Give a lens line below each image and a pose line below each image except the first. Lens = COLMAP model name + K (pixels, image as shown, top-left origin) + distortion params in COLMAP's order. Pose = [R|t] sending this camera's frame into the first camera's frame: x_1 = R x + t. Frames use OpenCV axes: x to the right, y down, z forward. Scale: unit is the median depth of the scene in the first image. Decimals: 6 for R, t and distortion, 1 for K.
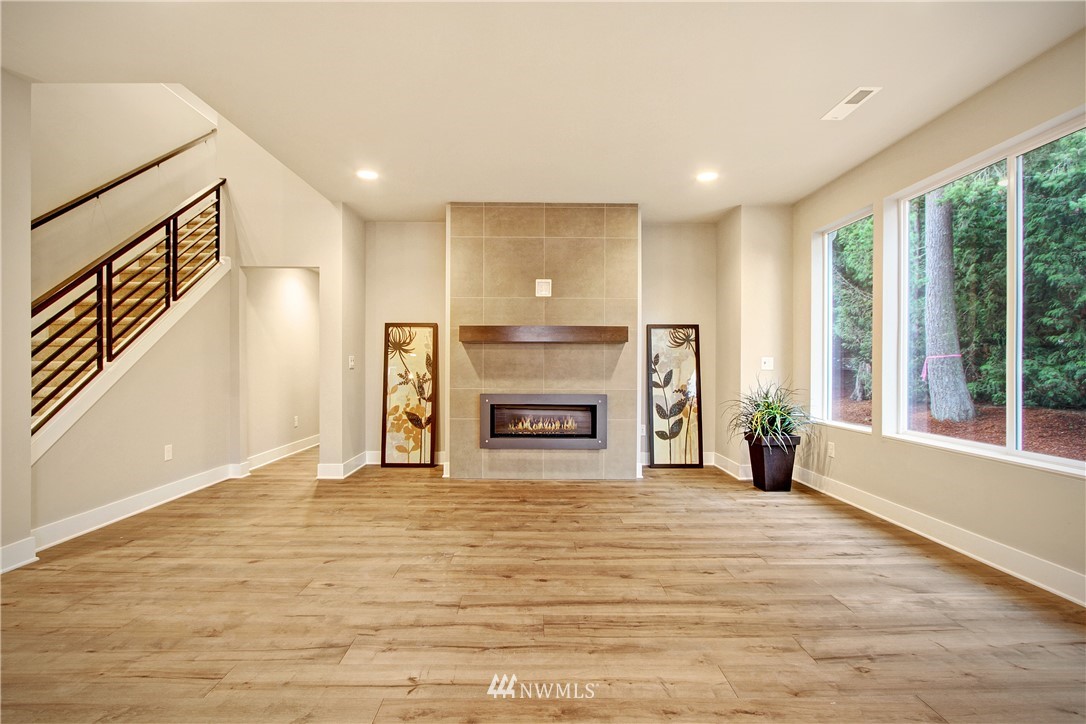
lens RADIAL K [[511.6, 0, 537.3], [0, 511.6, 367.0], [0, 0, 1]] dist [-0.016849, 0.000280]
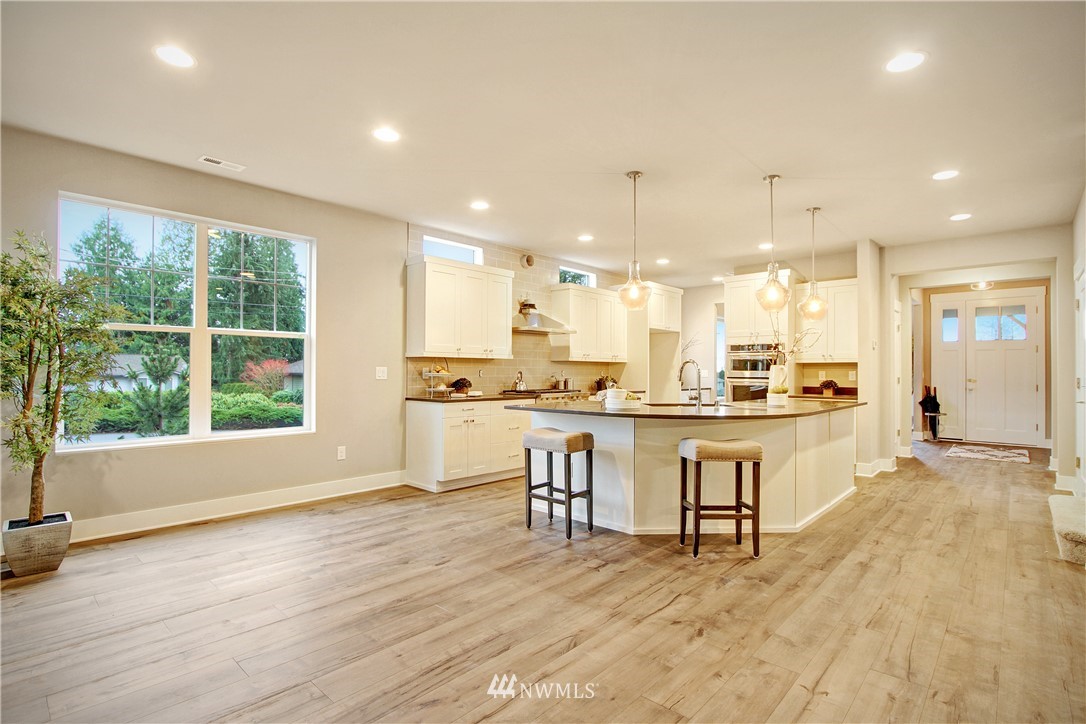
lens RADIAL K [[539.2, 0, 540.0], [0, 539.2, 367.1], [0, 0, 1]] dist [-0.022099, 0.001071]
pose [[-0.689393, -0.010990, -0.724304, 0.342968], [-0.012154, 0.999920, -0.003605, -0.013063], [0.724286, 0.006318, -0.689471, 0.481669]]
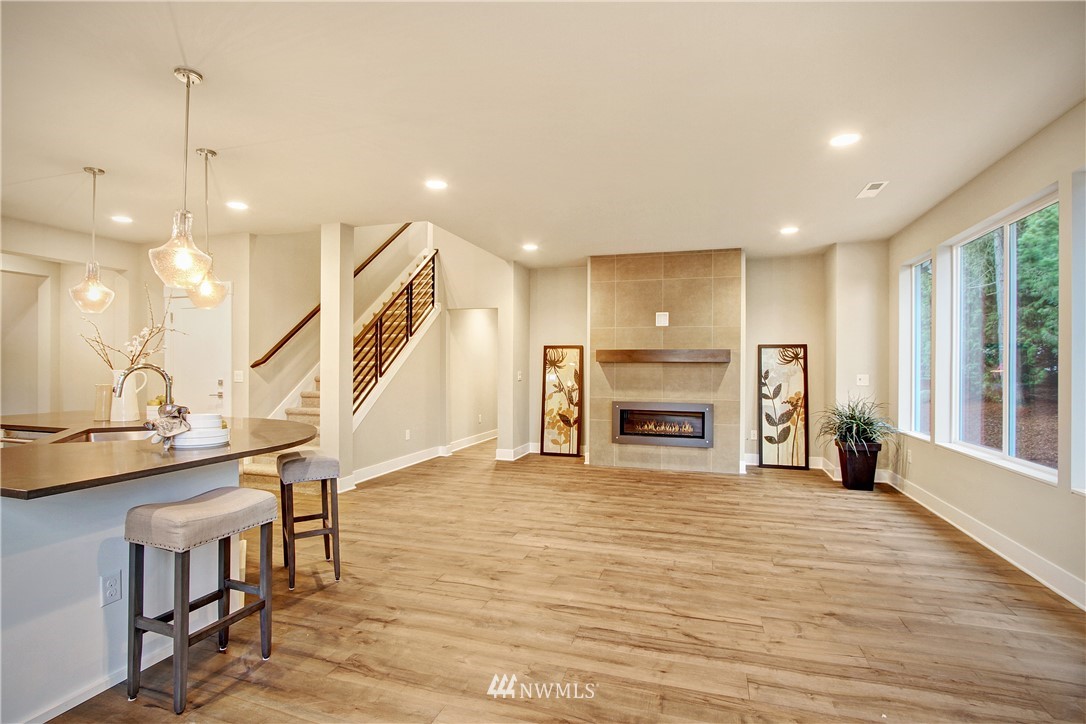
lens RADIAL K [[539.2, 0, 540.0], [0, 539.2, 367.1], [0, 0, 1]] dist [-0.022099, 0.001071]
pose [[0.951197, 0.002485, -0.308573, 0.138228], [-0.004235, 0.999979, -0.005000, -0.027468], [0.308554, 0.006063, 0.951188, -0.370328]]
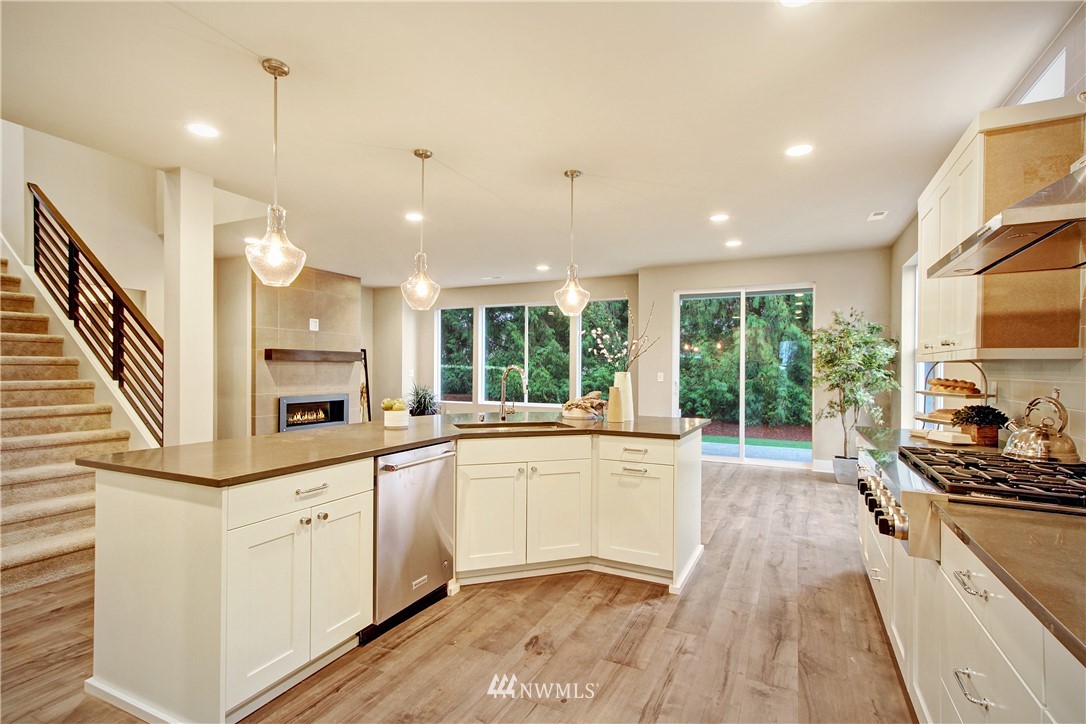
lens RADIAL K [[521.7, 0, 529.4], [0, 521.7, 370.1], [0, 0, 1]] dist [-0.018840, -0.000141]
pose [[0.471420, -0.005044, 0.881894, -1.050760], [0.000144, 0.999984, 0.005642, -0.029385], [-0.881909, -0.002533, 0.471414, -0.286038]]
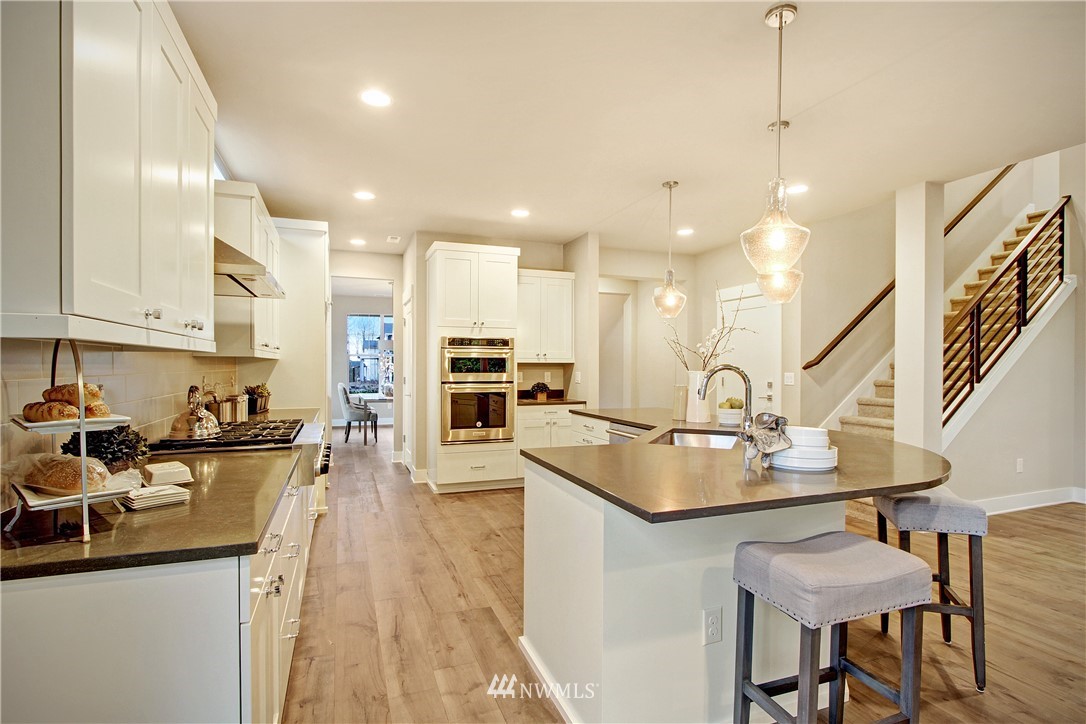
lens RADIAL K [[521.7, 0, 529.4], [0, 521.7, 370.1], [0, 0, 1]] dist [-0.018840, -0.000141]
pose [[0.328968, 0.008139, -0.944306, -0.024658], [-0.011231, 0.999926, 0.004706, -0.026836], [0.944274, 0.009058, 0.329035, -0.309169]]
